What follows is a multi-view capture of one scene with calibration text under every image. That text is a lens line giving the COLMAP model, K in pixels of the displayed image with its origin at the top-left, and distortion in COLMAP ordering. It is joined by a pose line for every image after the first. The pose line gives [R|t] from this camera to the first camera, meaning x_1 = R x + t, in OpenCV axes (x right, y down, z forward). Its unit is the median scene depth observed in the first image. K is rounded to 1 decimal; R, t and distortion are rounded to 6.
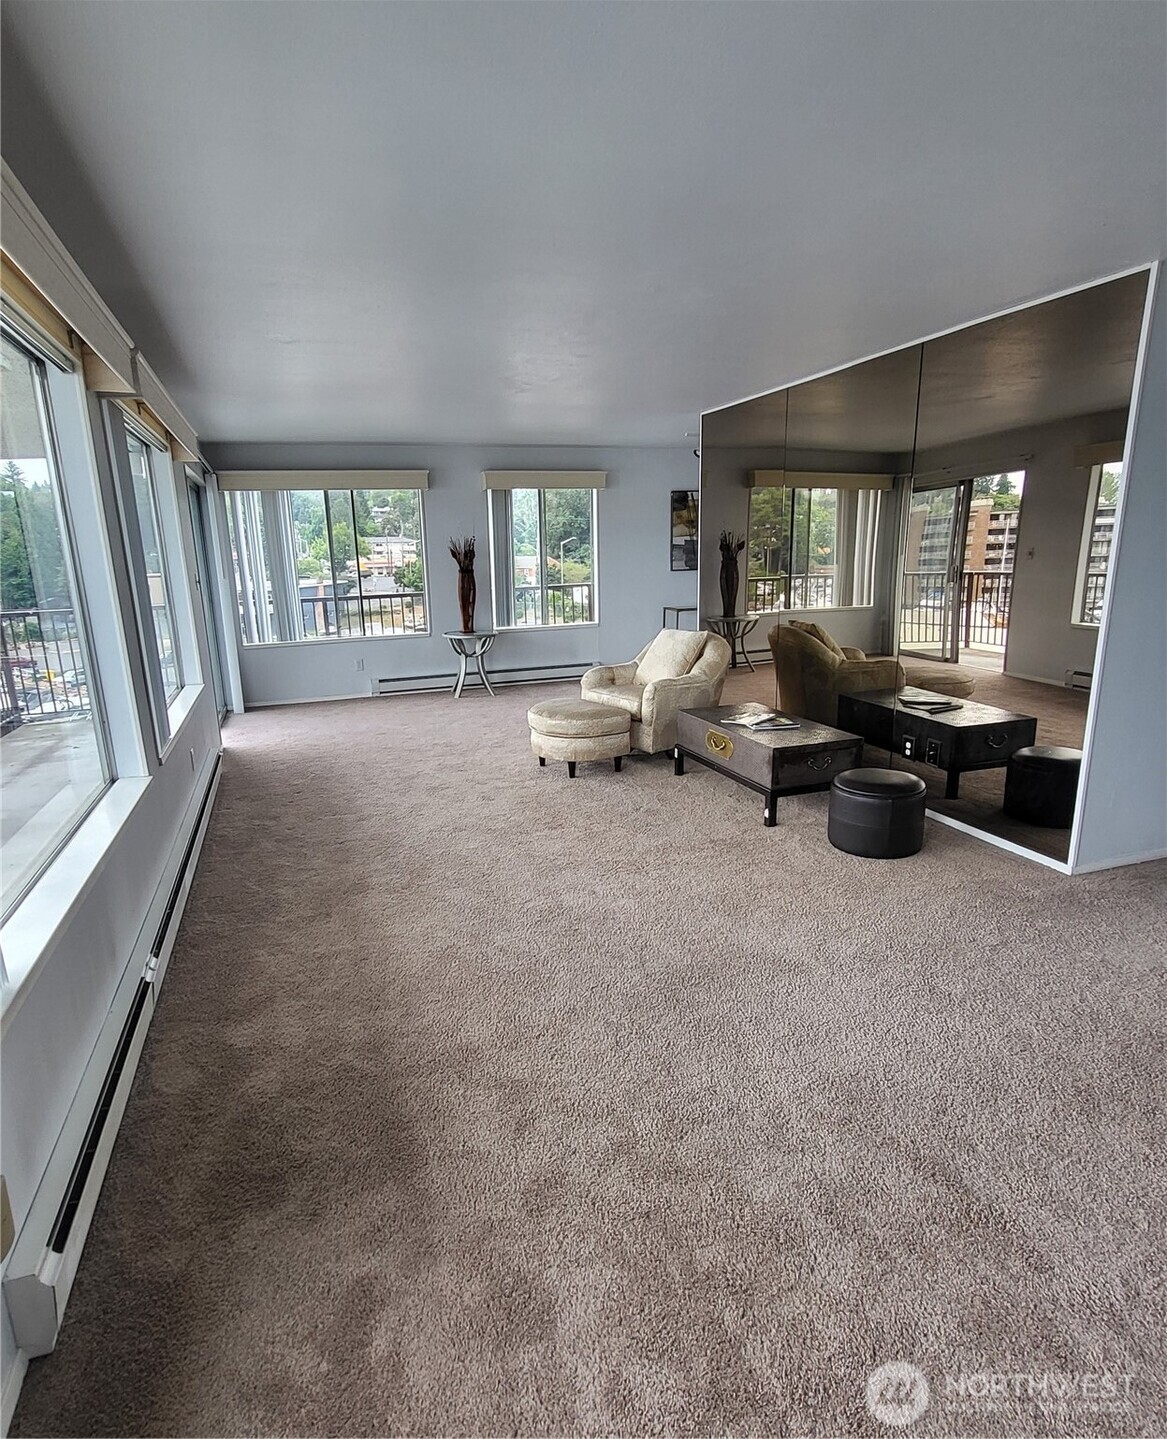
lens RADIAL K [[784.0, 0, 578.5], [0, 784.0, 725.0], [0, 0, 1]] dist [0.002994, 0.002173]
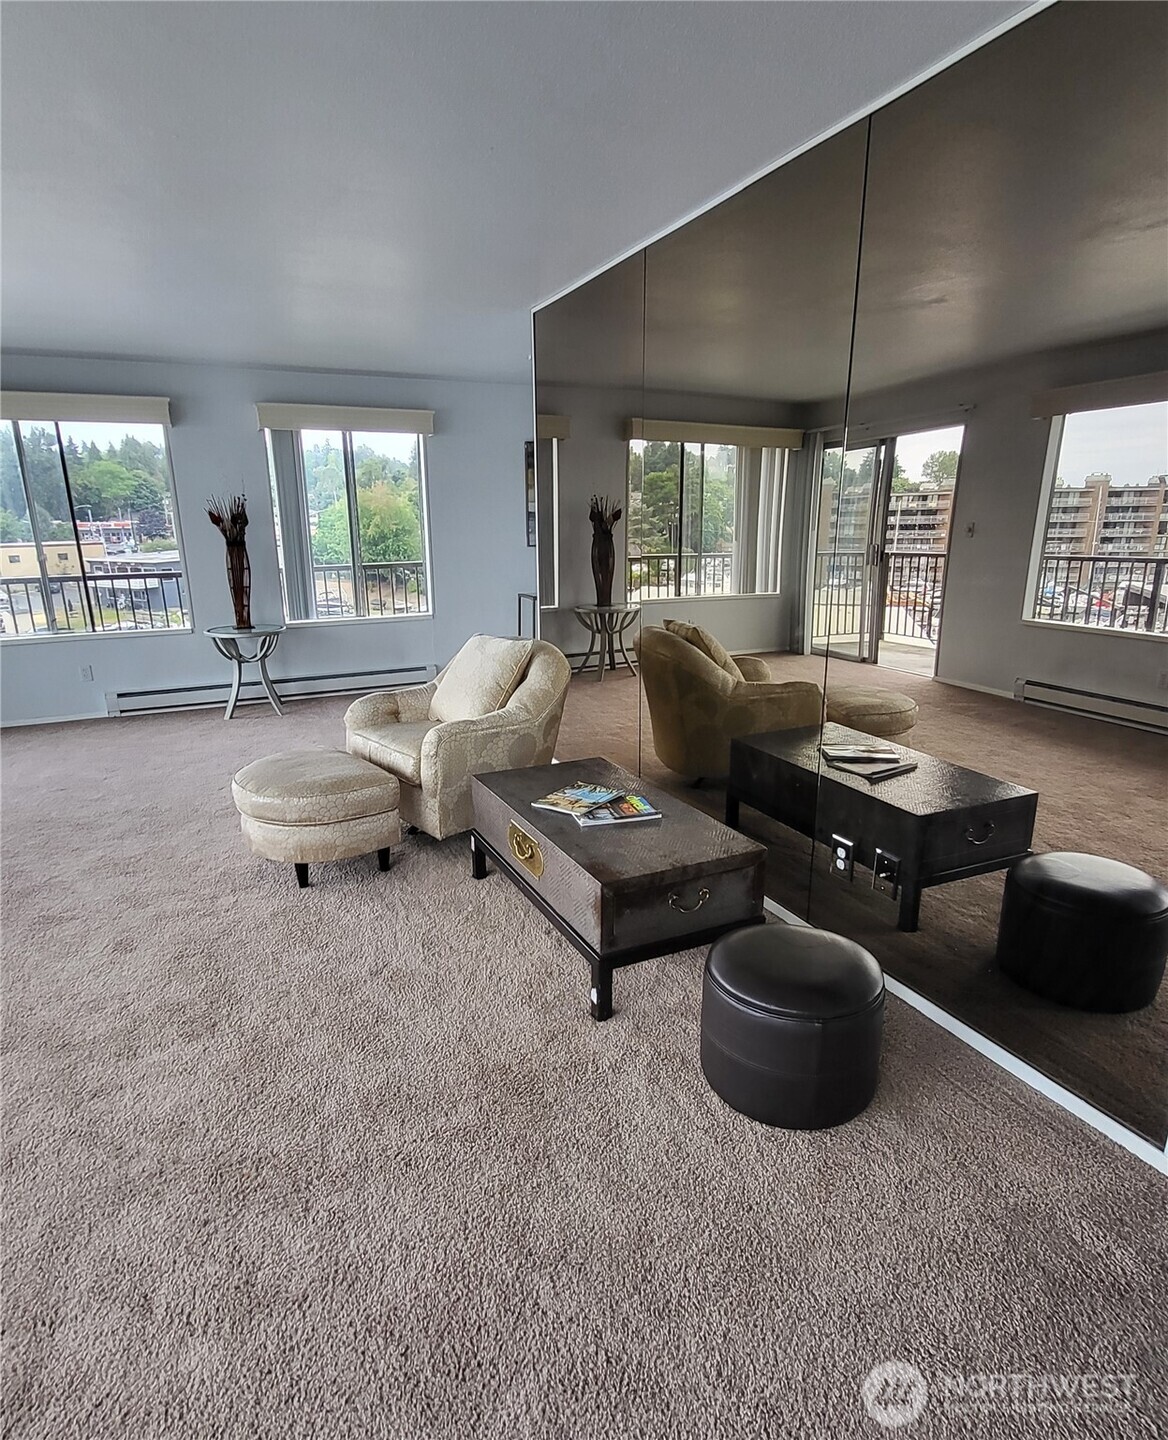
lens RADIAL K [[784.6, 0, 583.0], [0, 784.6, 723.5], [0, 0, 1]] dist [0.002994, 0.002173]
pose [[0.993413, -0.013715, 0.113768, 0.101883], [0.010506, 0.999531, 0.028755, -0.054164], [-0.114109, -0.027371, 0.993091, 0.274379]]
